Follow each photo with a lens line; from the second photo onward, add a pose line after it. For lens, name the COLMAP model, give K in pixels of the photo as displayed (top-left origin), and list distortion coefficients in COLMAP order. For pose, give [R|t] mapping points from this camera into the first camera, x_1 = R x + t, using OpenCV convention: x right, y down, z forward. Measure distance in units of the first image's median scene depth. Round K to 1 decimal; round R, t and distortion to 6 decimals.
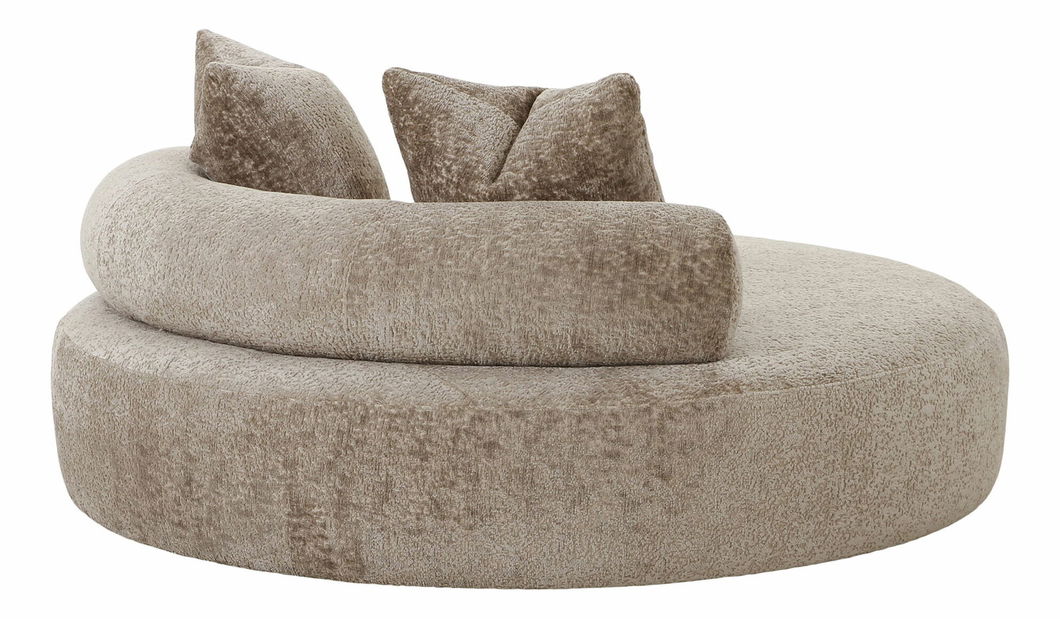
lens RADIAL K [[2915.7, 0, 530.0], [0, 2915.7, 312.0], [0, 0, 1]] dist [-0.101188, 0.000000]
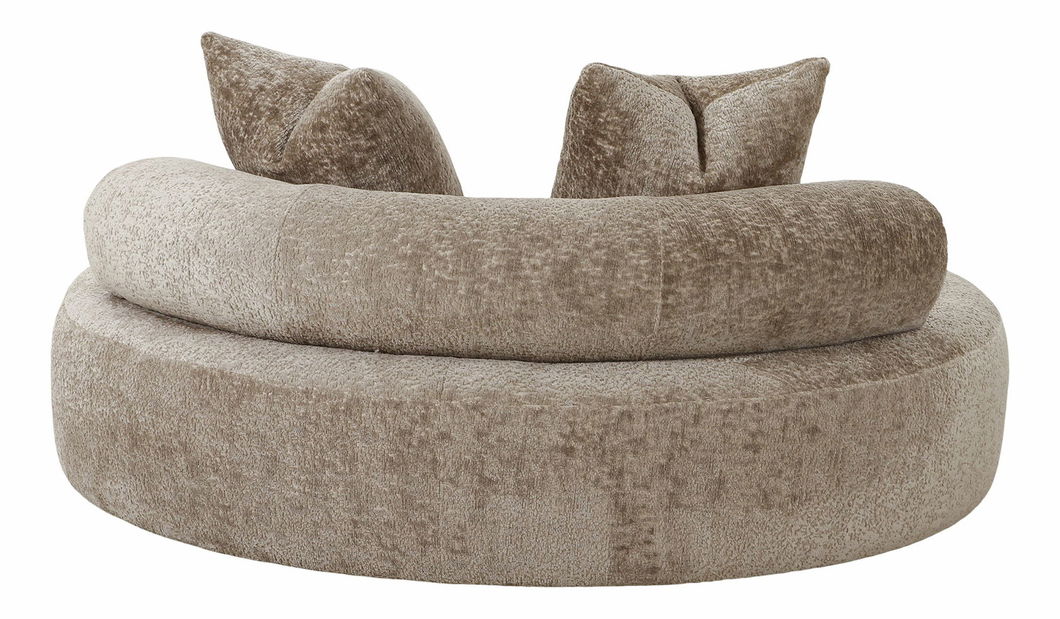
lens RADIAL K [[2571.4, 0, 528.9], [0, 2571.4, 304.4], [0, 0, 1]] dist [0.188243, 0.000000]
pose [[0.876468, -0.092335, 0.472524, -0.512433], [0.083344, 0.995719, 0.039979, -0.041198], [-0.474192, 0.004341, 0.880411, 0.254298]]
